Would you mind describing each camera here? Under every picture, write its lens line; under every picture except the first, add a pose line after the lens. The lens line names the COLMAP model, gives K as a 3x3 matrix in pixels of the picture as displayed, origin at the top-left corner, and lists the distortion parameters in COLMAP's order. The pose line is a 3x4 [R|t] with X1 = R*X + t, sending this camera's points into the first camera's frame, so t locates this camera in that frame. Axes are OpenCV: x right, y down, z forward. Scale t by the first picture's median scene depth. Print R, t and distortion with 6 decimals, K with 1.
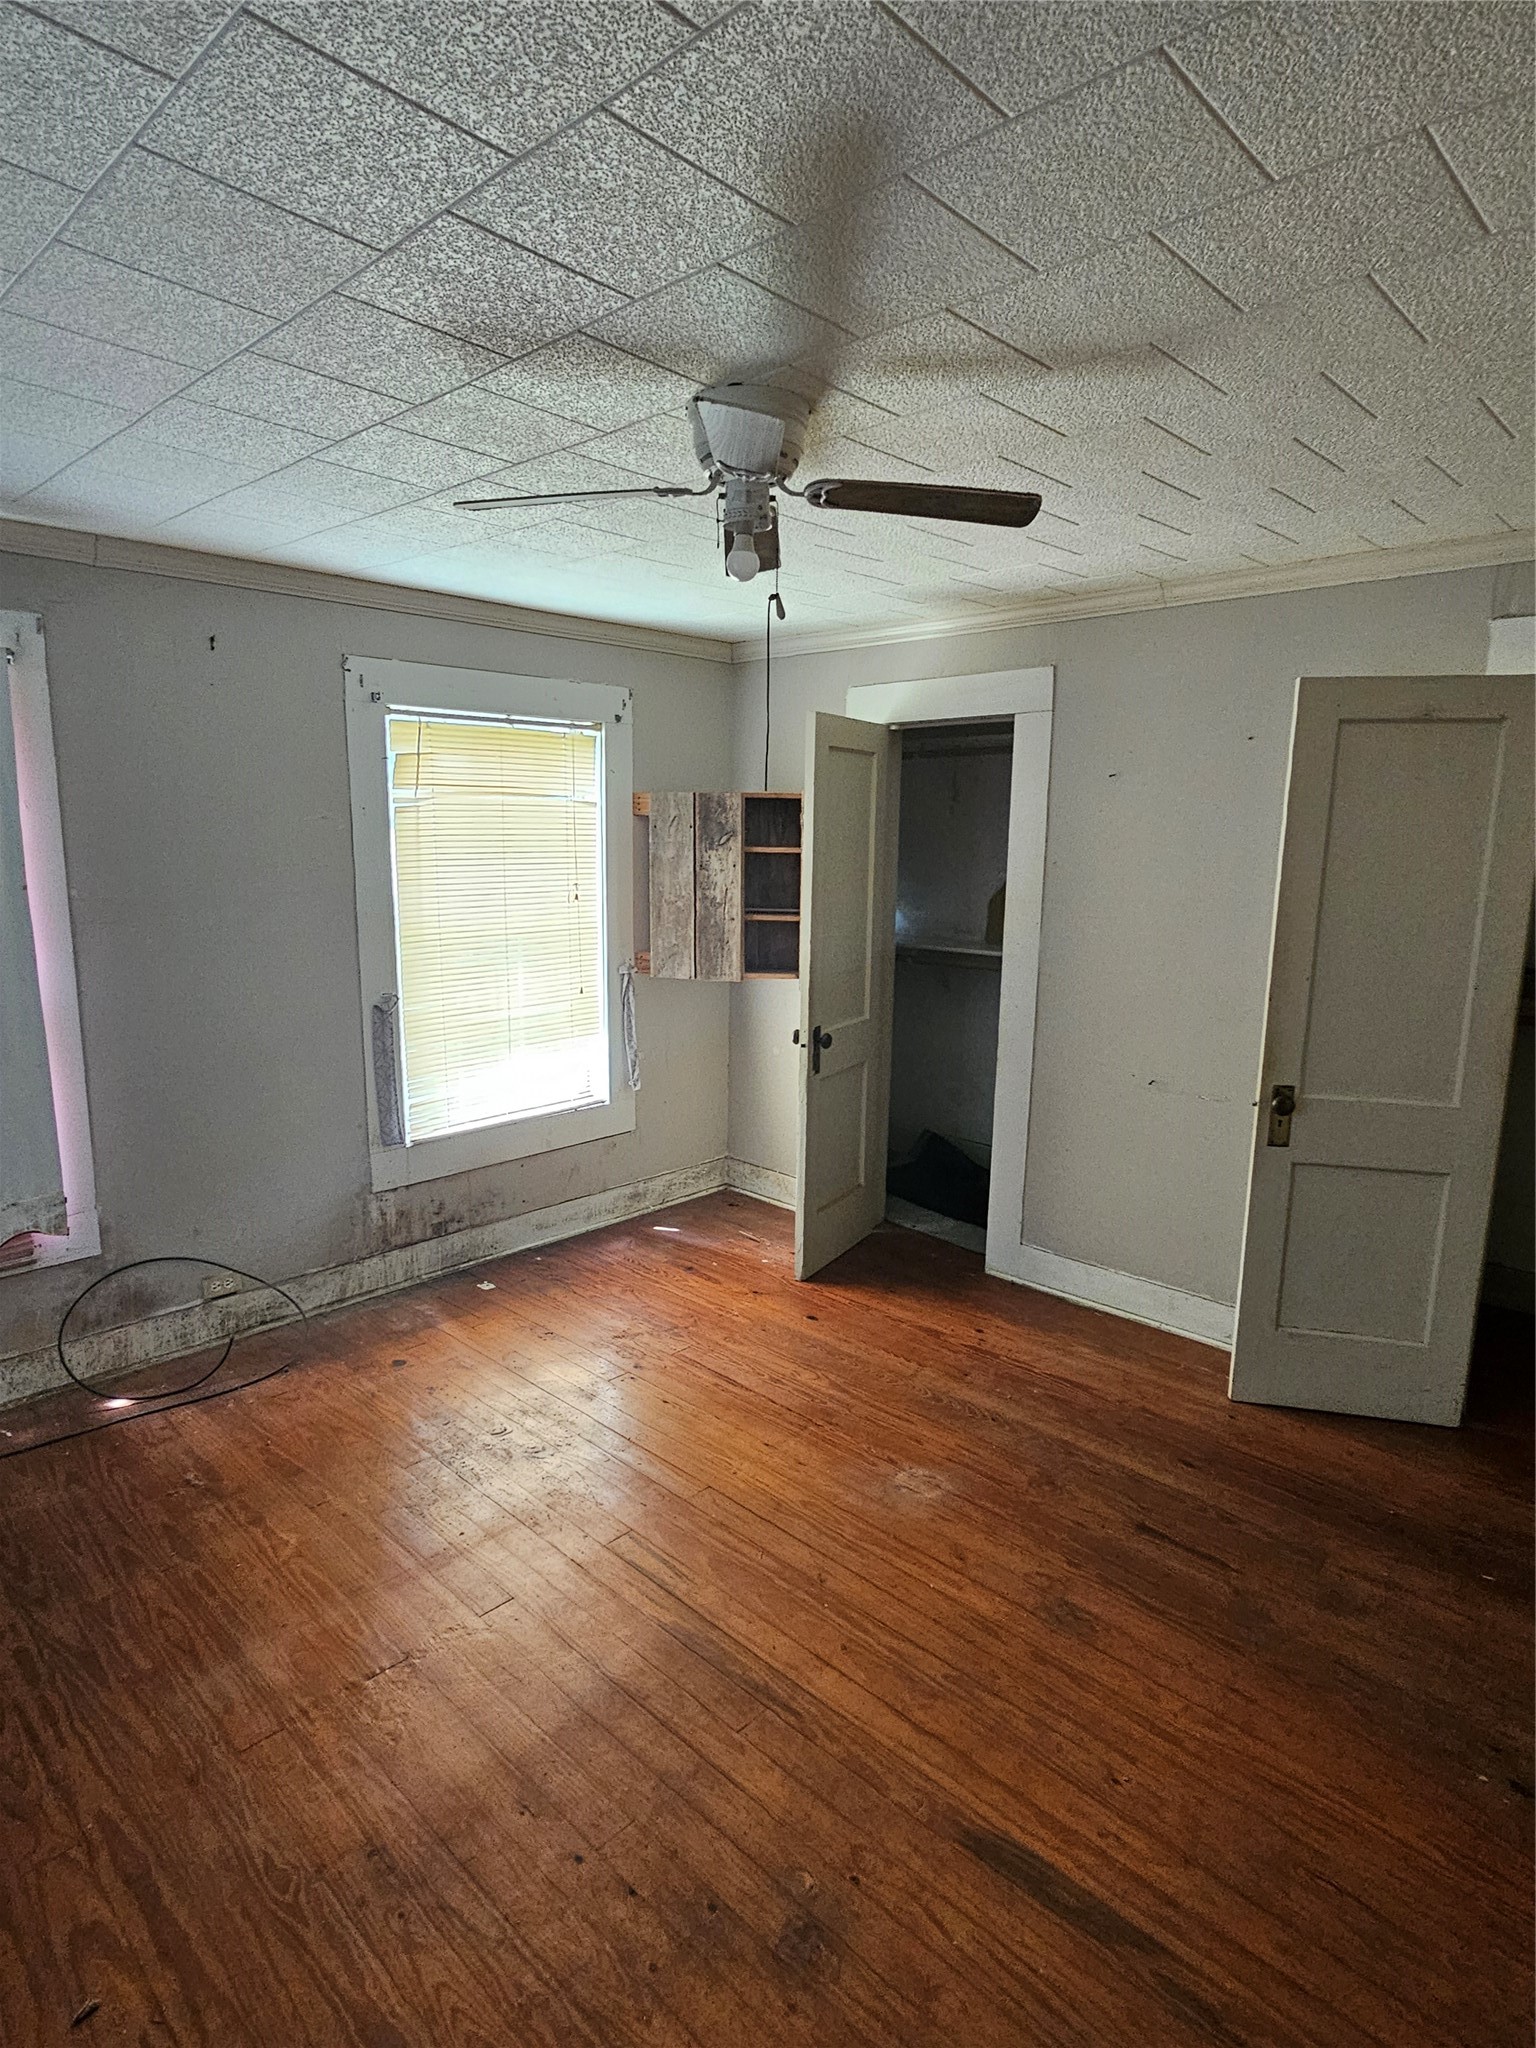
lens RADIAL K [[1123.7, 0, 772.1], [0, 1123.7, 1029.7], [0, 0, 1]] dist [-0.005361, 0.003441]
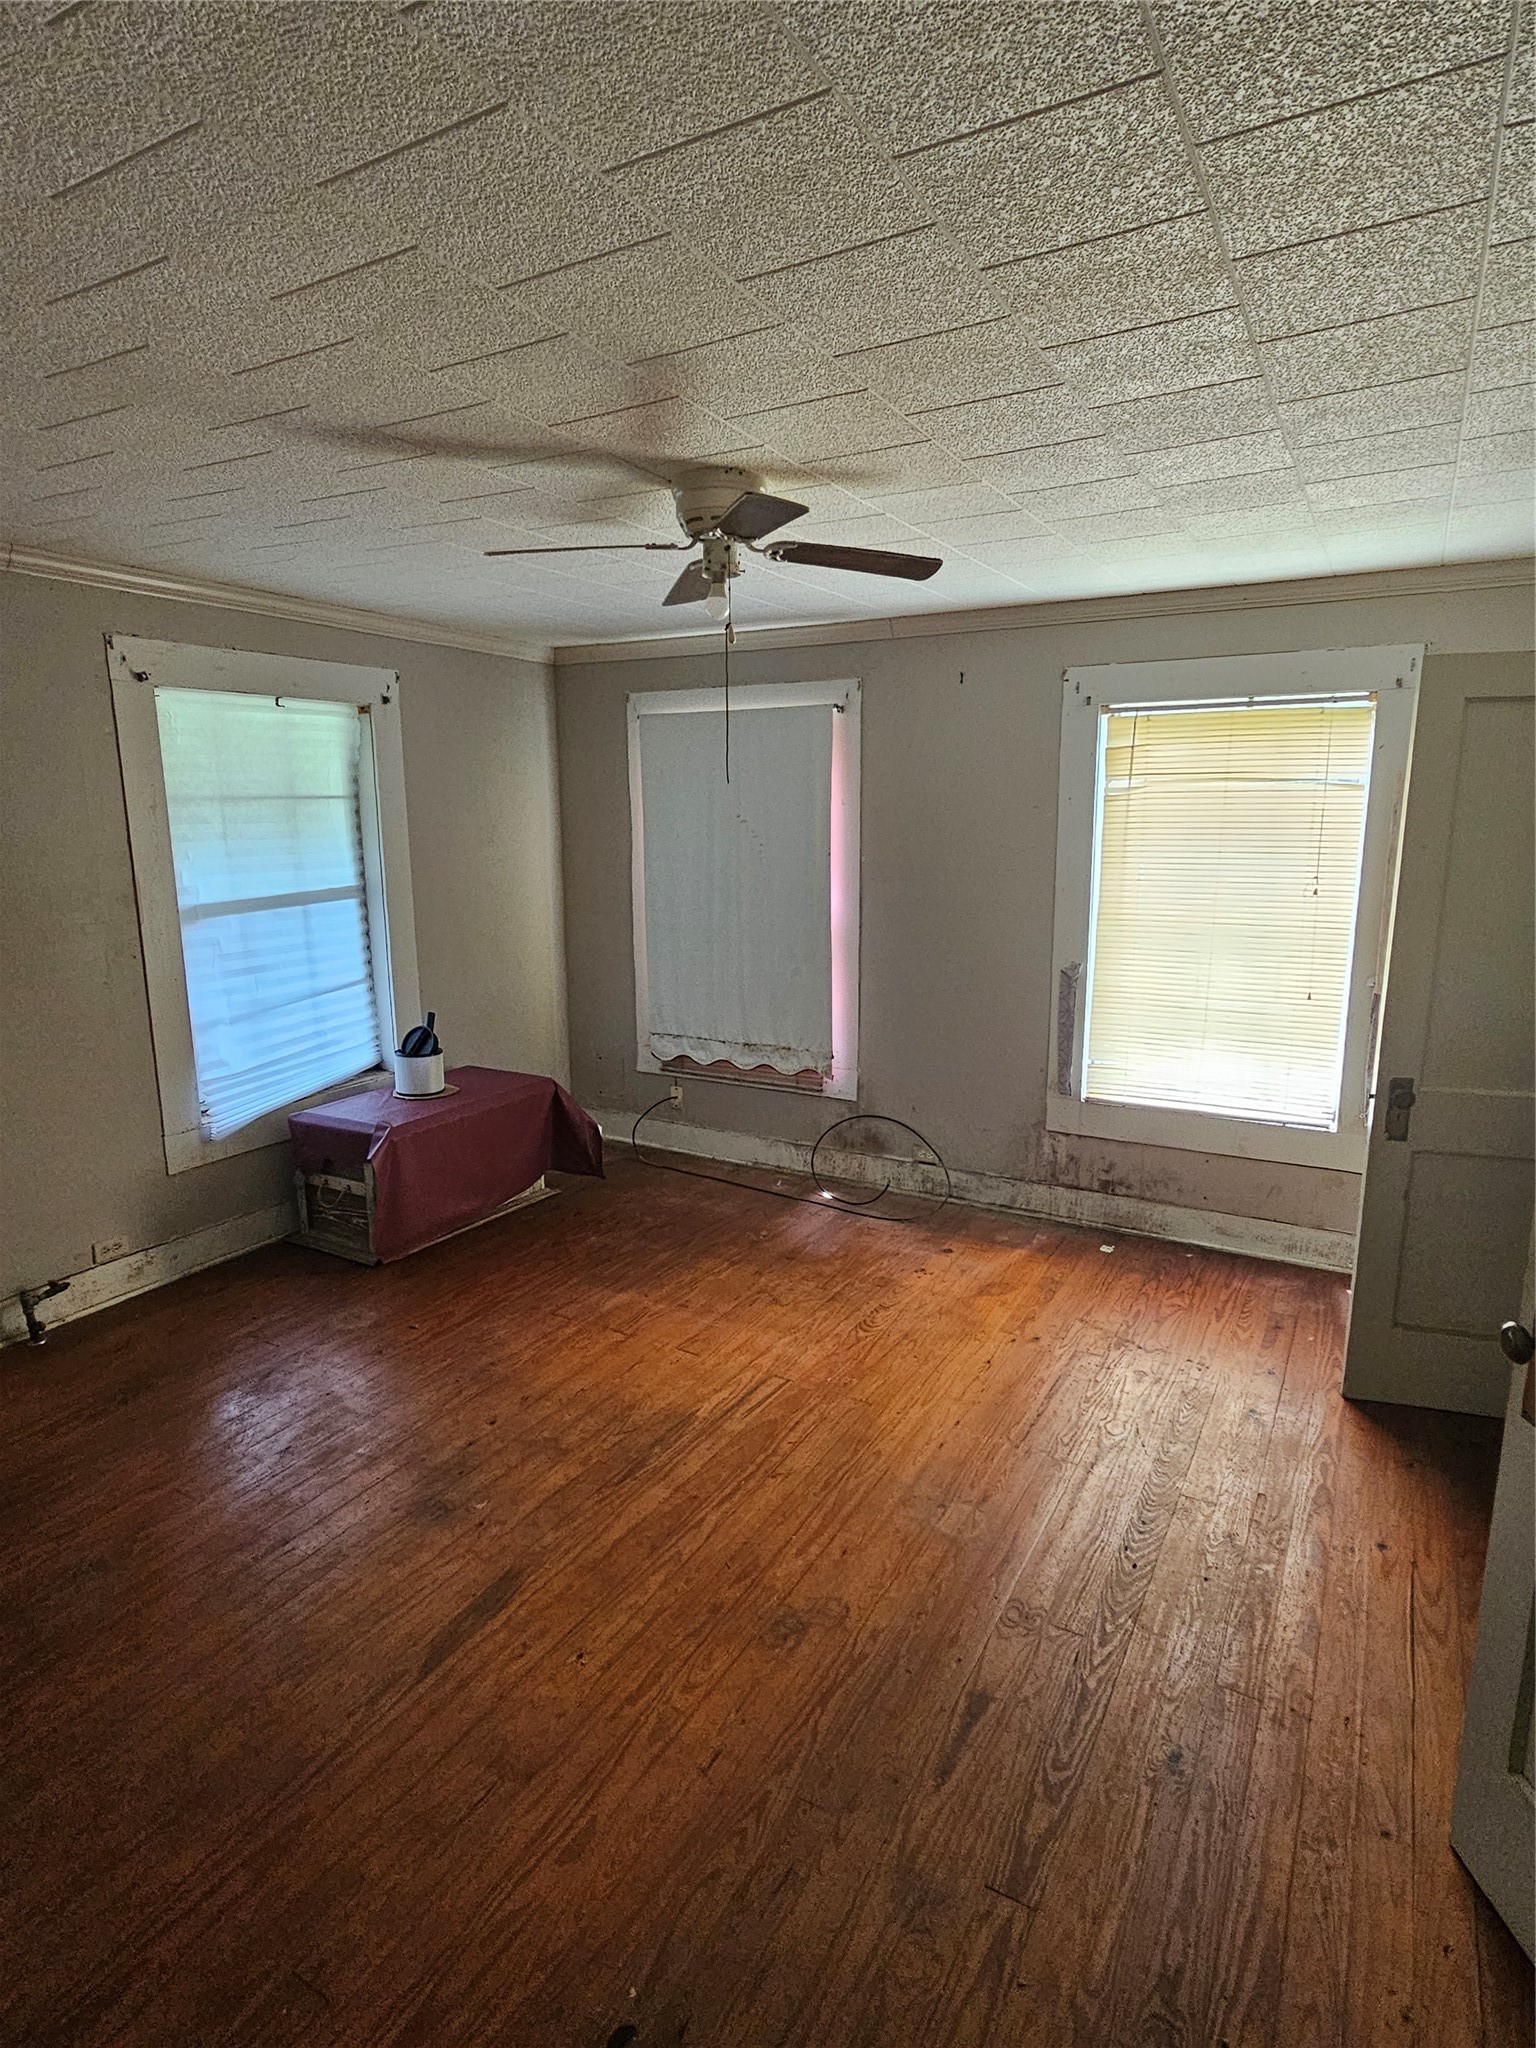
lens RADIAL K [[1123.7, 0, 772.1], [0, 1123.7, 1029.7], [0, 0, 1]] dist [-0.005361, 0.003441]
pose [[0.239584, 0.177367, -0.954537, 0.669935], [-0.167874, 0.975930, 0.139206, -0.070361], [0.956252, 0.126890, 0.263593, 0.408714]]
